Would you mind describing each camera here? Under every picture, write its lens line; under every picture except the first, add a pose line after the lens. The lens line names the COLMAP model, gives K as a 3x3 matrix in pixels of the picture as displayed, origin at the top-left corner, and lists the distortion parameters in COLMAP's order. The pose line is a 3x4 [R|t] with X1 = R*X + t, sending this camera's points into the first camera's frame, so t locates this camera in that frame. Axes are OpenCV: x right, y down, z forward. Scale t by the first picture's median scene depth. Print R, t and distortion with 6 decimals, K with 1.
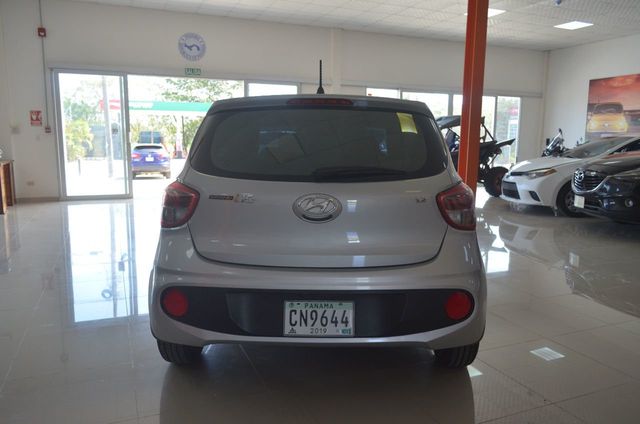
lens RADIAL K [[492.5, 0, 316.9], [0, 492.5, 210.1], [0, 0, 1]] dist [-0.020640, 0.007796]
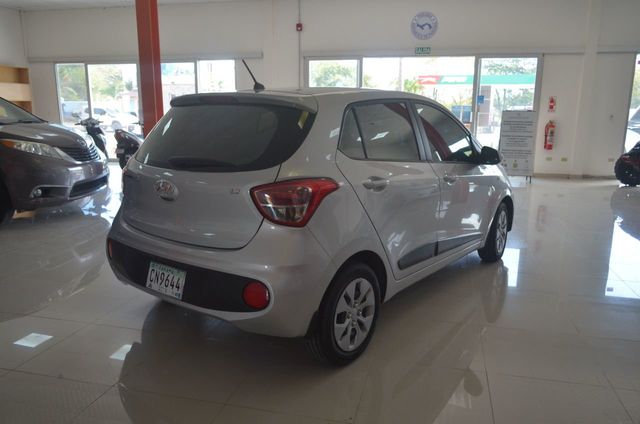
lens RADIAL K [[492.5, 0, 323.9], [0, 492.5, 211.0], [0, 0, 1]] dist [-0.020640, 0.007796]
pose [[0.808643, 0.112470, -0.577449, 0.208502], [-0.080710, 0.993483, 0.080477, -0.016977], [0.582737, -0.018472, 0.812451, 0.048004]]
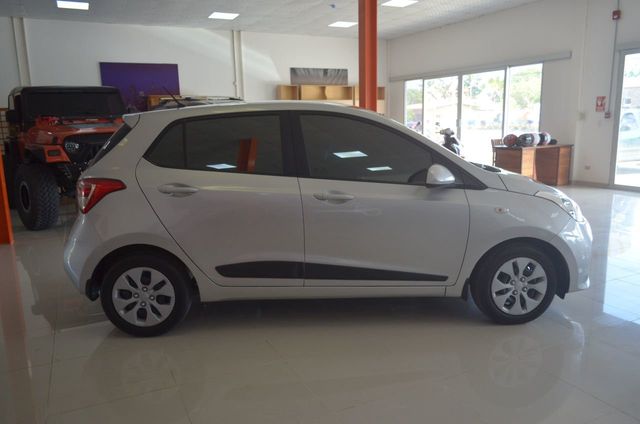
lens RADIAL K [[492.5, 0, 306.9], [0, 492.5, 218.1], [0, 0, 1]] dist [-0.020640, 0.007796]
pose [[0.156312, 0.171297, -0.972740, 0.330396], [-0.113934, 0.981399, 0.154514, -0.040454], [0.981114, 0.086676, 0.172921, 0.234073]]
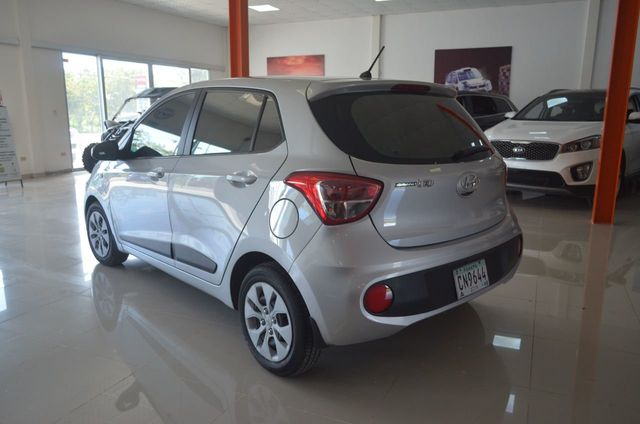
lens RADIAL K [[492.5, 0, 322.7], [0, 492.5, 214.2], [0, 0, 1]] dist [-0.020640, 0.007796]
pose [[0.737240, -0.145116, 0.659862, -0.207552], [0.099101, 0.989324, 0.106848, -0.019020], [-0.668323, -0.013380, 0.743751, 0.074919]]
